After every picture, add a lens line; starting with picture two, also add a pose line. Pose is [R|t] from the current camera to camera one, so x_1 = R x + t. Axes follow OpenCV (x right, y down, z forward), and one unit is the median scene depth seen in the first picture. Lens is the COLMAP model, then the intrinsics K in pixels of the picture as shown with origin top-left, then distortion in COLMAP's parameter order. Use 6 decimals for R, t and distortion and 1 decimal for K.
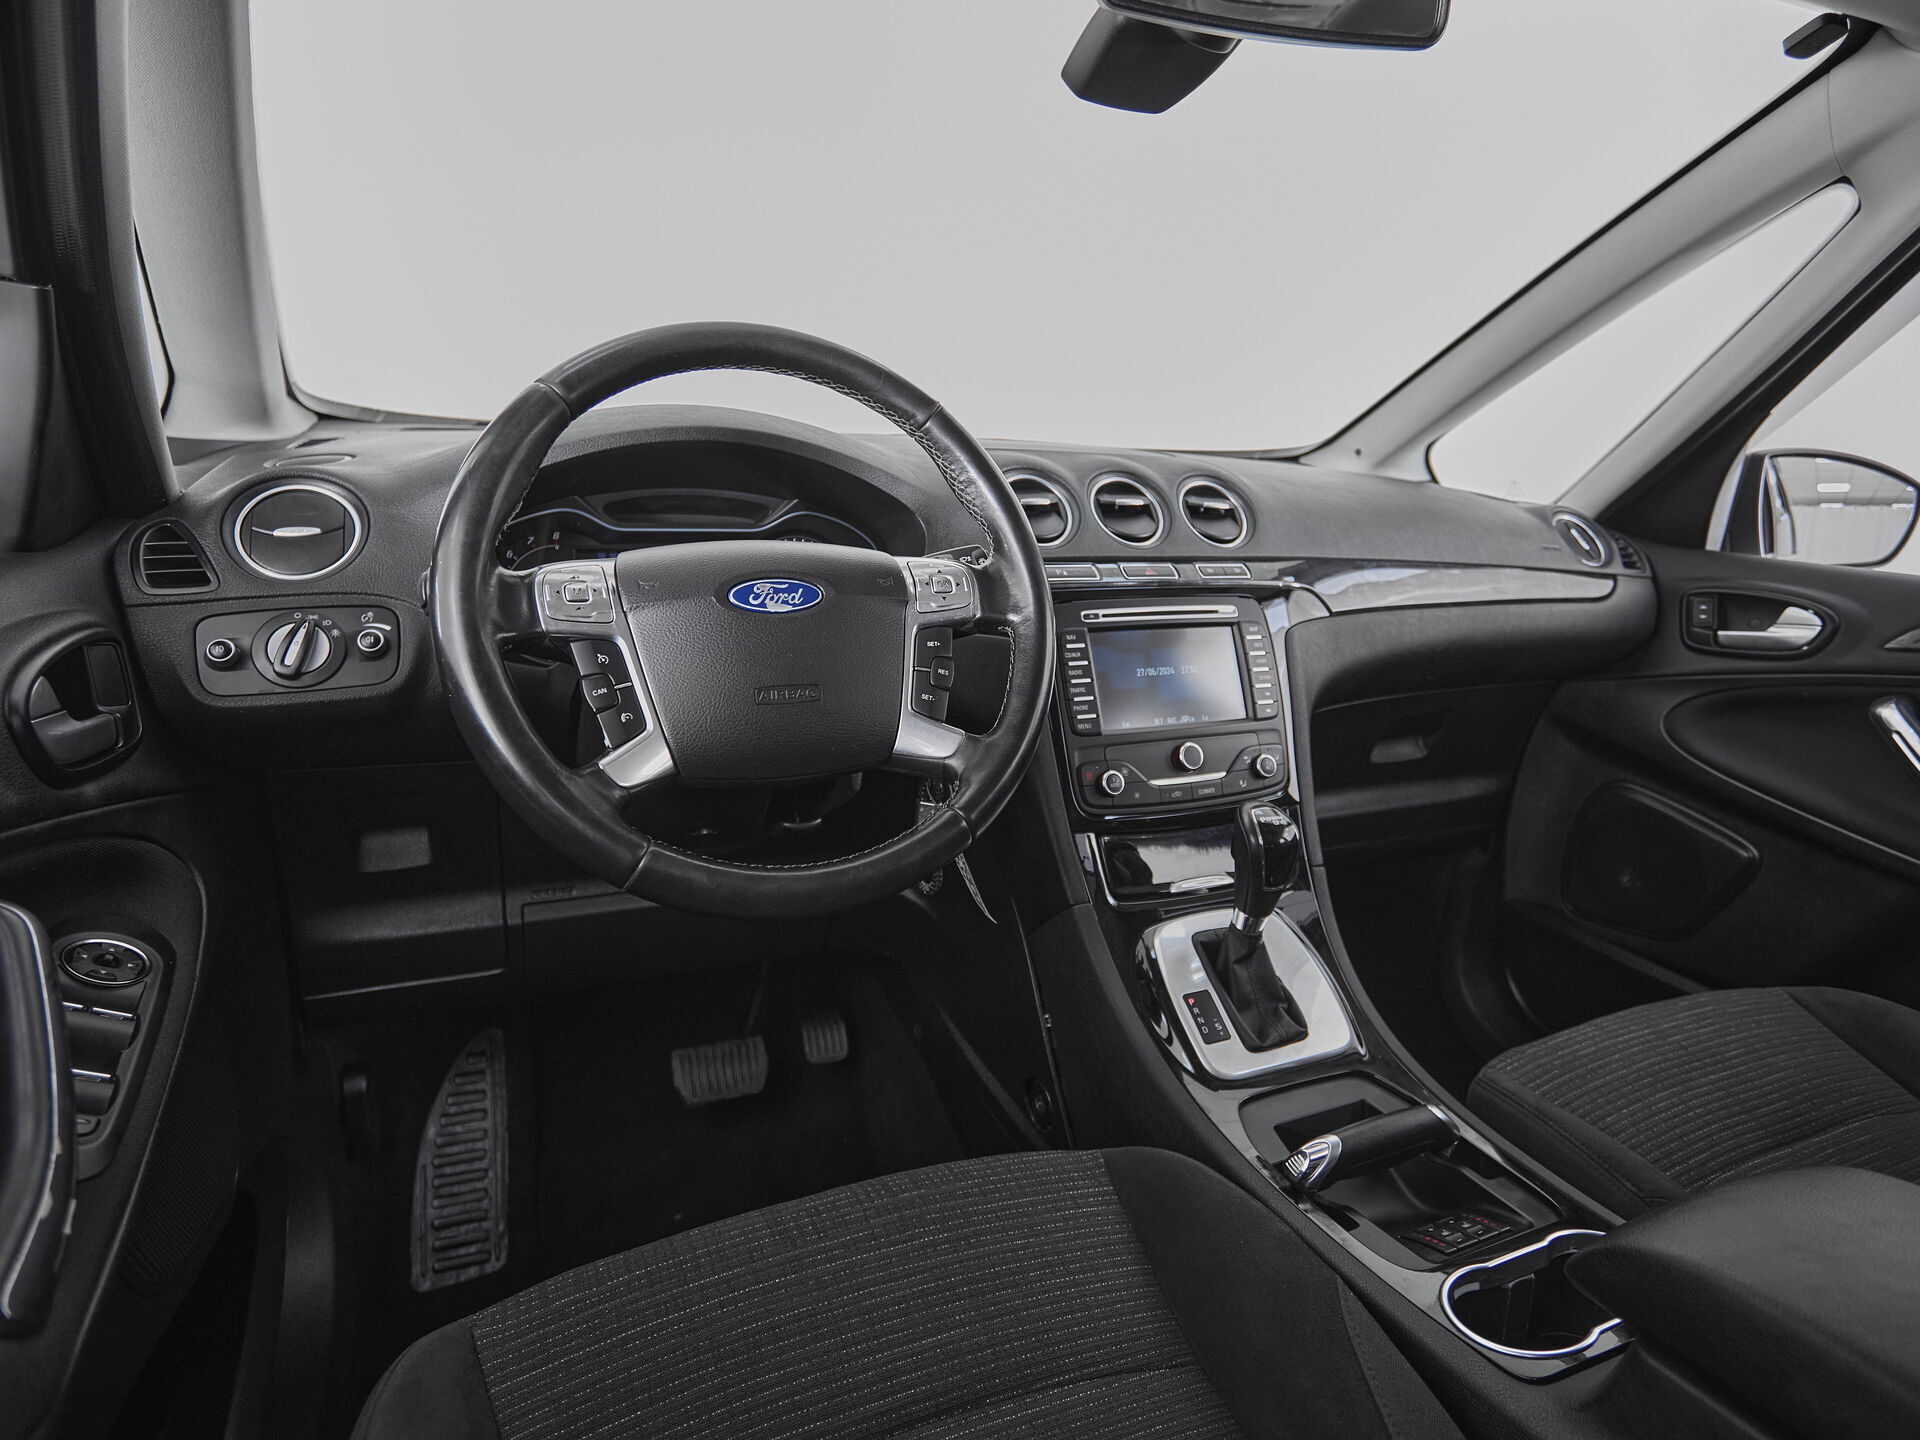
lens RADIAL K [[1110.9, 0, 1000.7], [0, 1110.9, 696.2], [0, 0, 1]] dist [-0.005031, -0.001098]
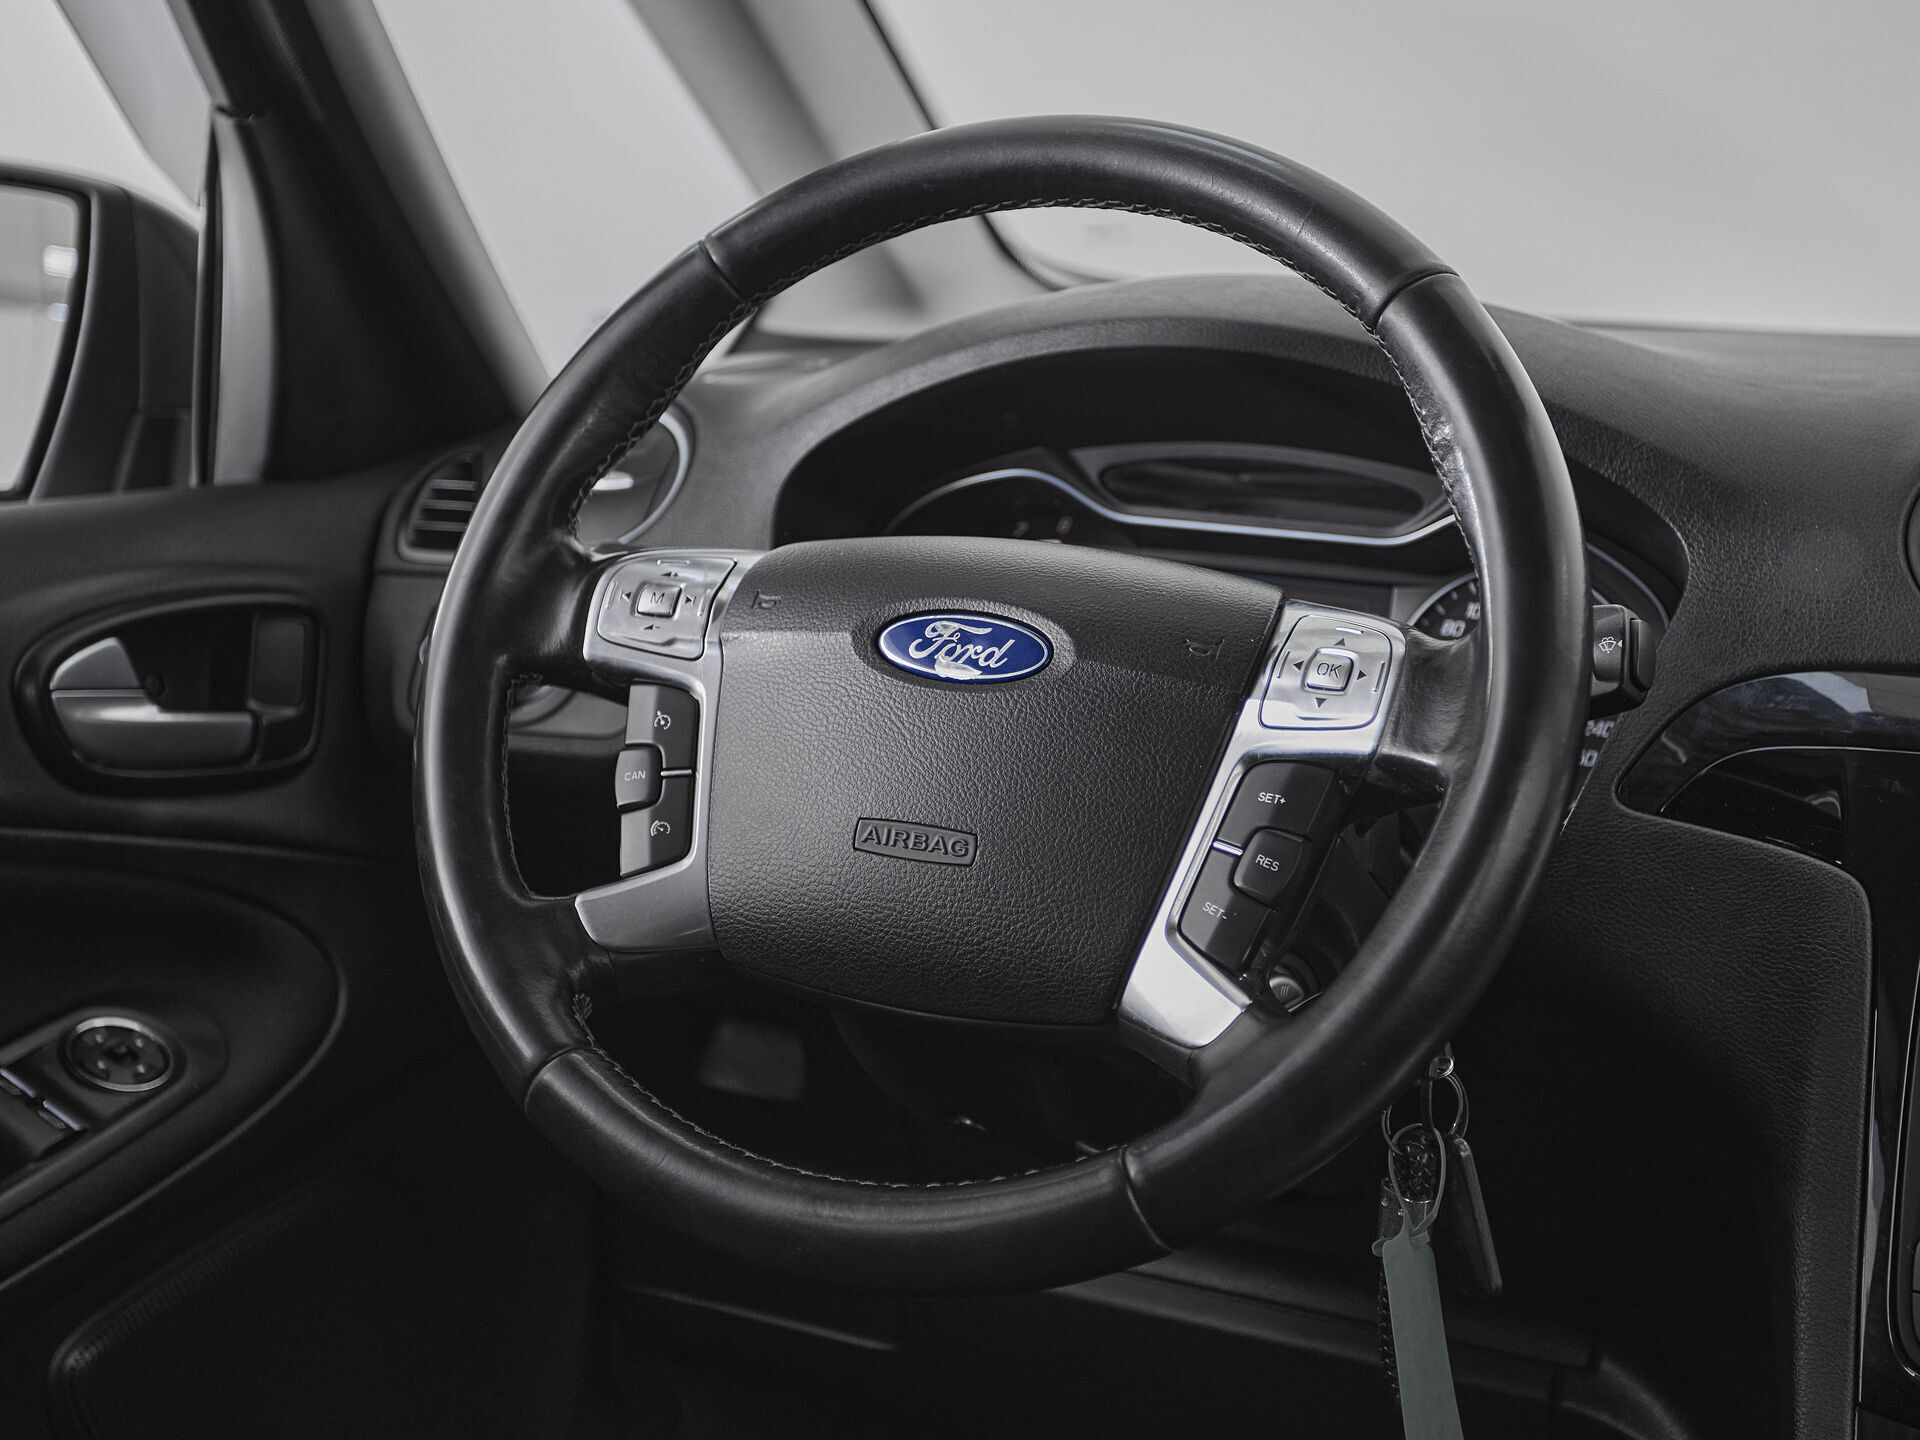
lens RADIAL K [[2807.7, 0, 959.9], [0, 2807.7, 632.8], [0, 0, 1]] dist [0.036068, -0.063278]
pose [[0.631424, 0.092349, -0.769919, 0.544636], [-0.191648, 0.980667, -0.039546, -0.033075], [0.751382, 0.172523, 0.636915, 0.136182]]
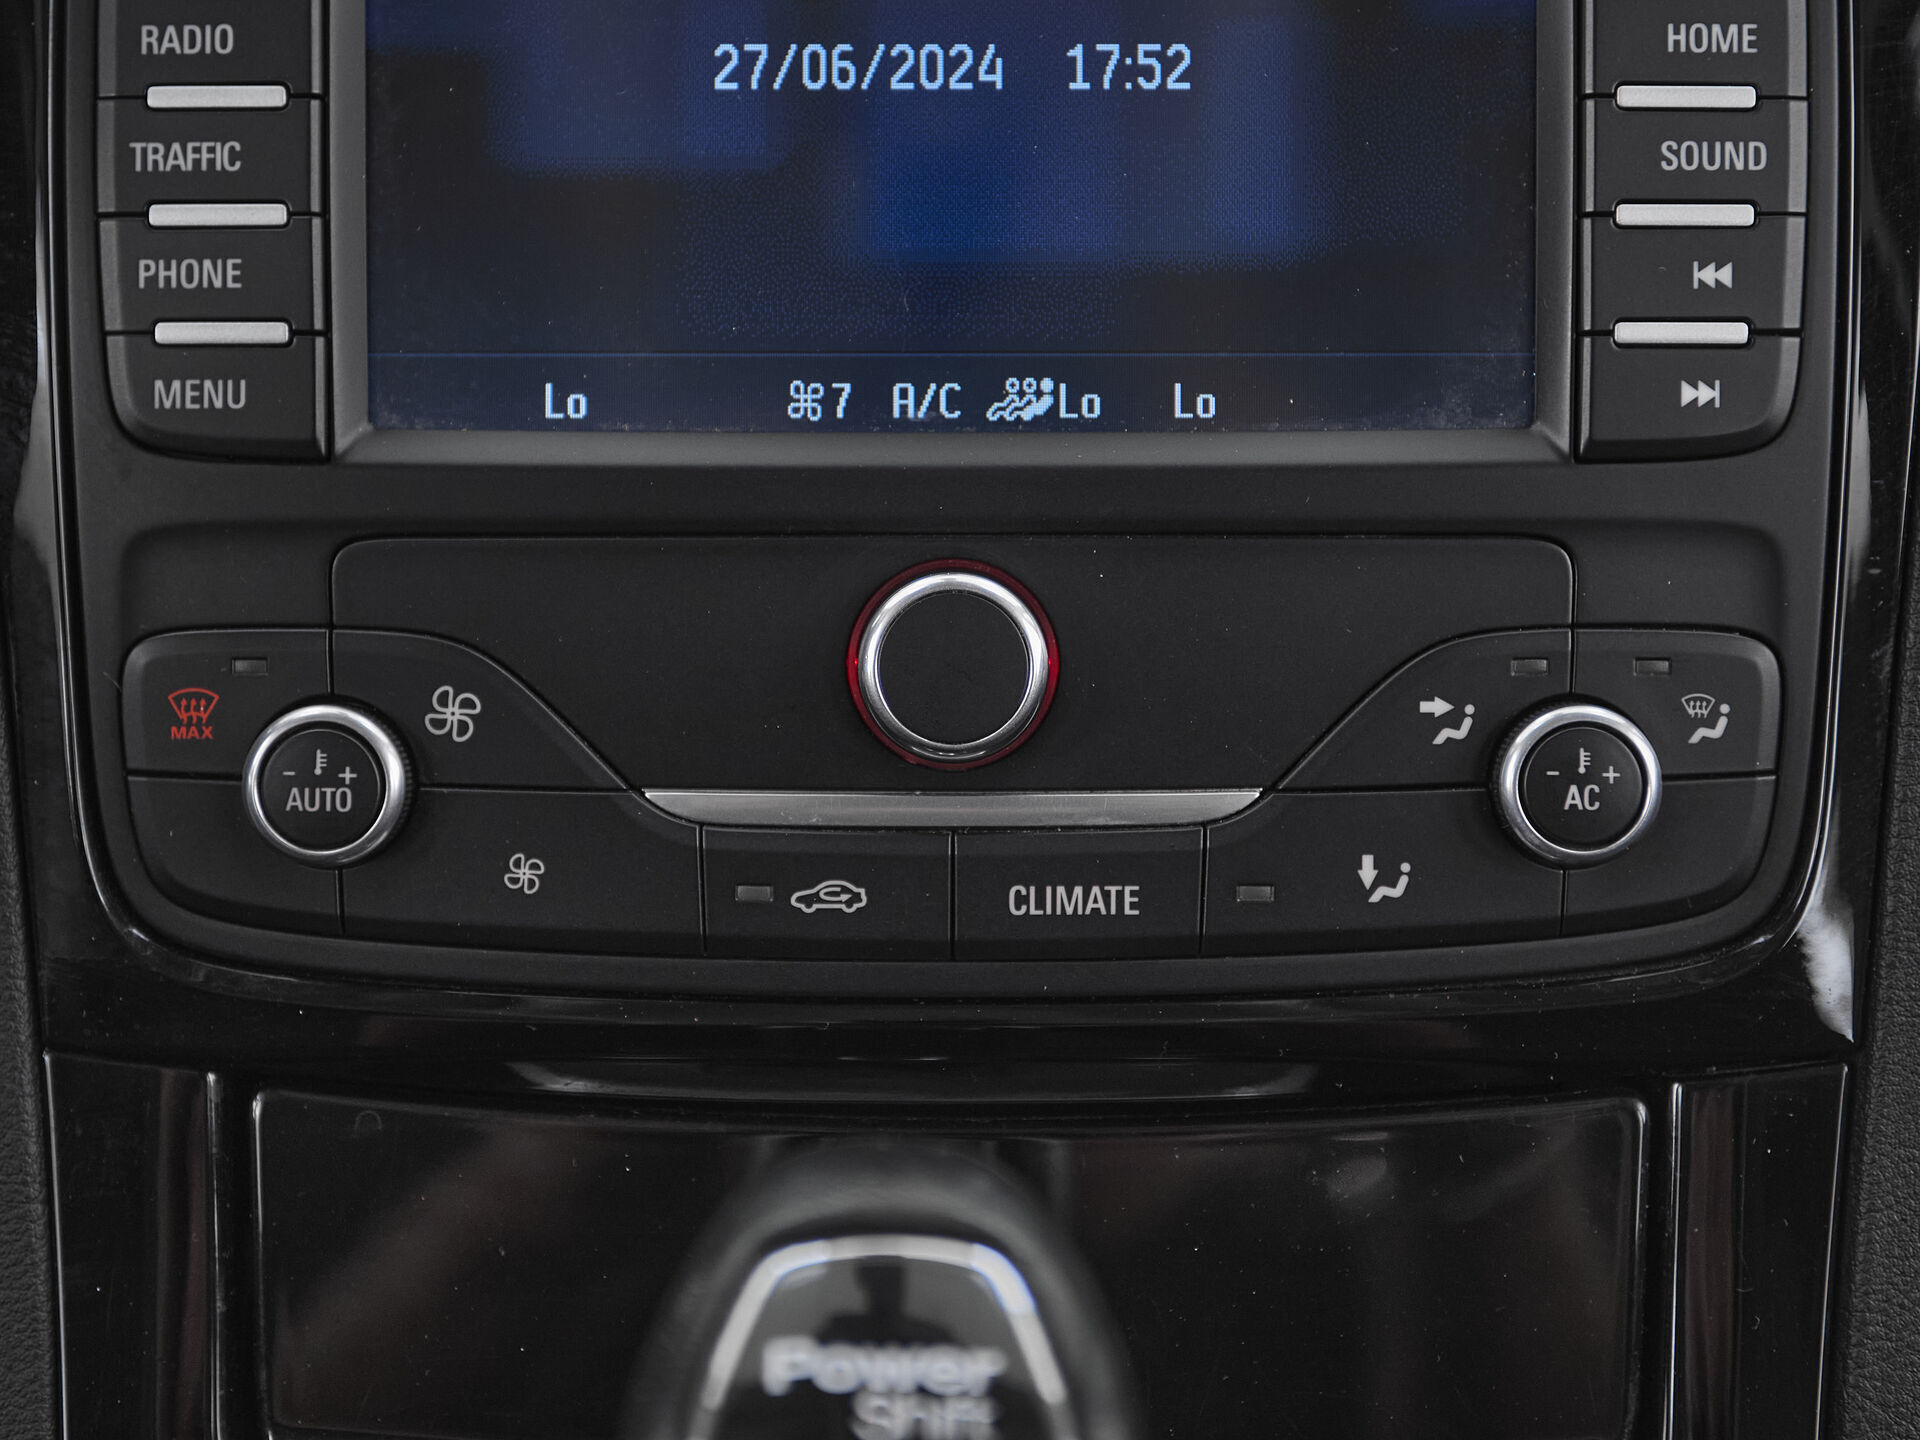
lens RADIAL K [[2807.7, 0, 959.9], [0, 2807.7, 632.8], [0, 0, 1]] dist [0.036068, -0.063278]
pose [[0.895954, 0.141590, -0.420973, 0.331136], [-0.061503, 0.978245, 0.198127, -0.024174], [0.439868, -0.151622, 0.885171, 0.674405]]
